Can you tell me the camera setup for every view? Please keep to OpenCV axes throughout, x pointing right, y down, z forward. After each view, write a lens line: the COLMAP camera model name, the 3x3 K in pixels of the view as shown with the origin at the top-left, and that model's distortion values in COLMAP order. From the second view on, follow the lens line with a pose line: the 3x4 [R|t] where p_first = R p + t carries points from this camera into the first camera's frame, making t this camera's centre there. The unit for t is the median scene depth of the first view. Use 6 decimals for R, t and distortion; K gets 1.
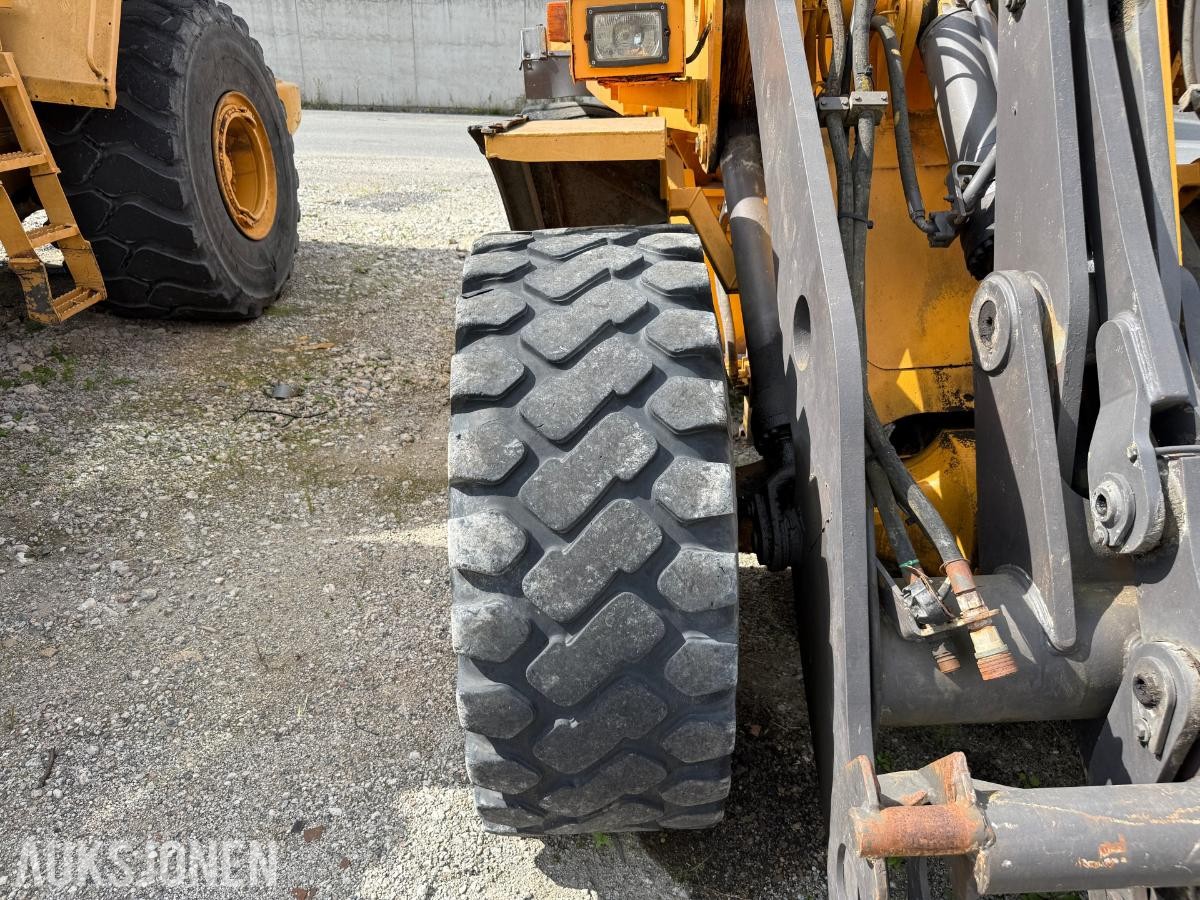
lens RADIAL K [[839.6, 0, 582.7], [0, 839.6, 448.5], [0, 0, 1]] dist [0.096995, -0.111351]
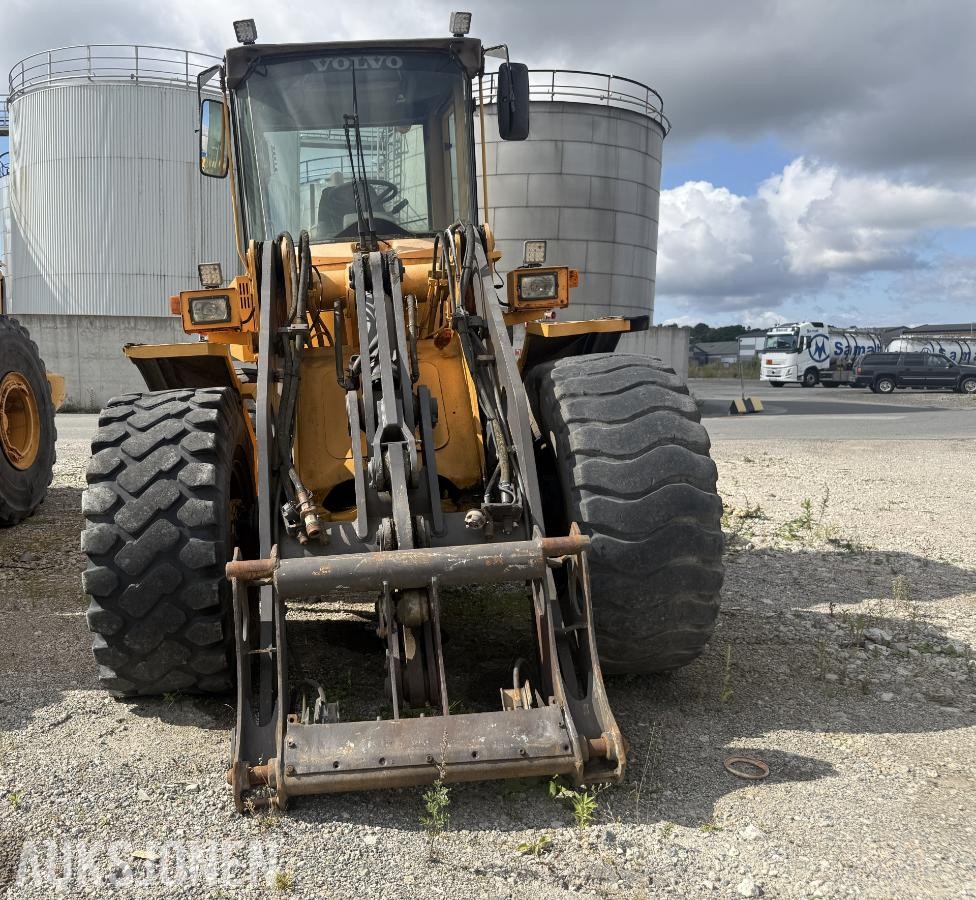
lens RADIAL K [[840.5, 0, 370.8], [0, 840.5, 452.3], [0, 0, 1]] dist [0.079858, -0.103698]
pose [[0.999110, -0.033181, 0.026026, 0.310148], [0.040046, 0.939937, -0.338990, 0.443011], [-0.013215, 0.339731, 0.940430, -0.649849]]
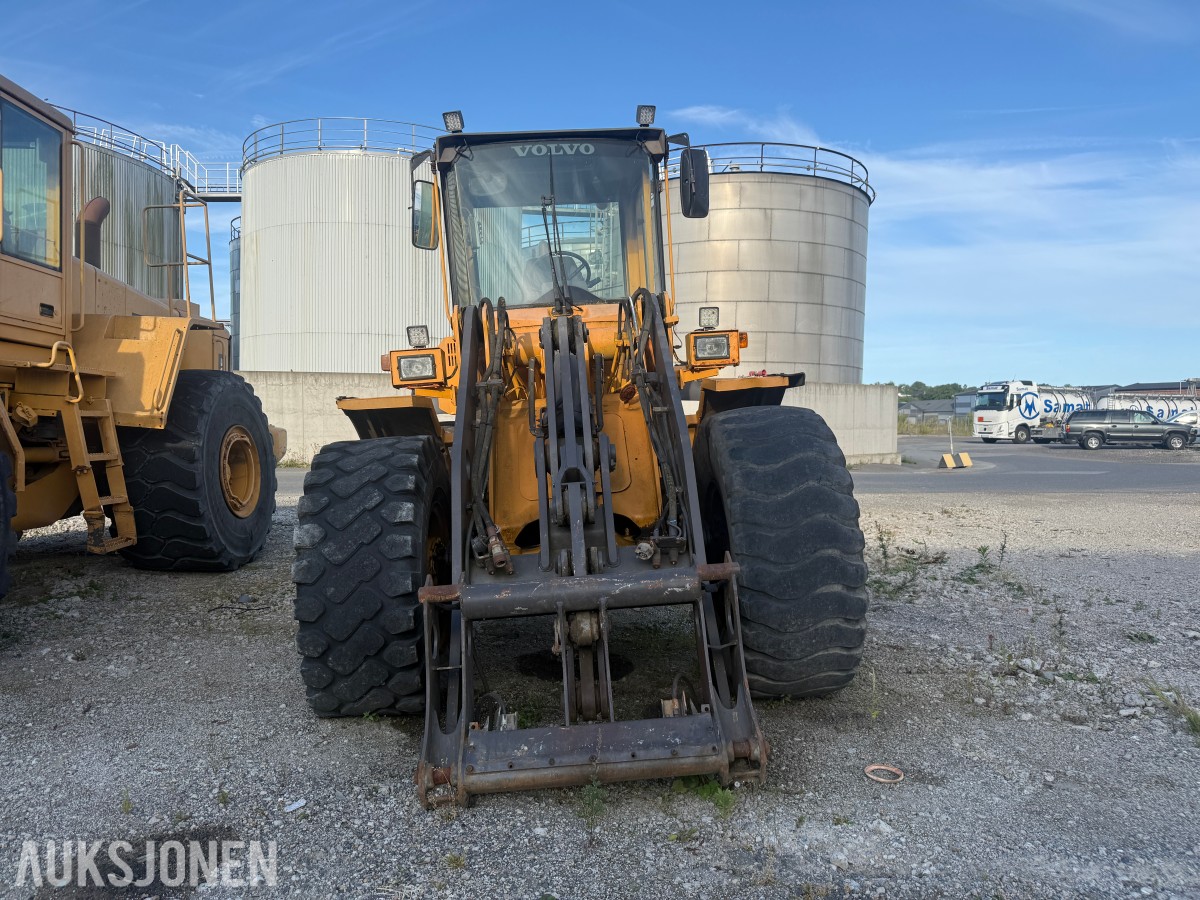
lens RADIAL K [[838.0, 0, 603.0], [0, 838.0, 451.3], [0, 0, 1]] dist [0.104410, -0.158600]
pose [[0.998862, -0.031369, 0.035931, 0.380918], [0.043191, 0.914489, -0.402298, 0.529199], [-0.020238, 0.403392, 0.914803, -0.794335]]
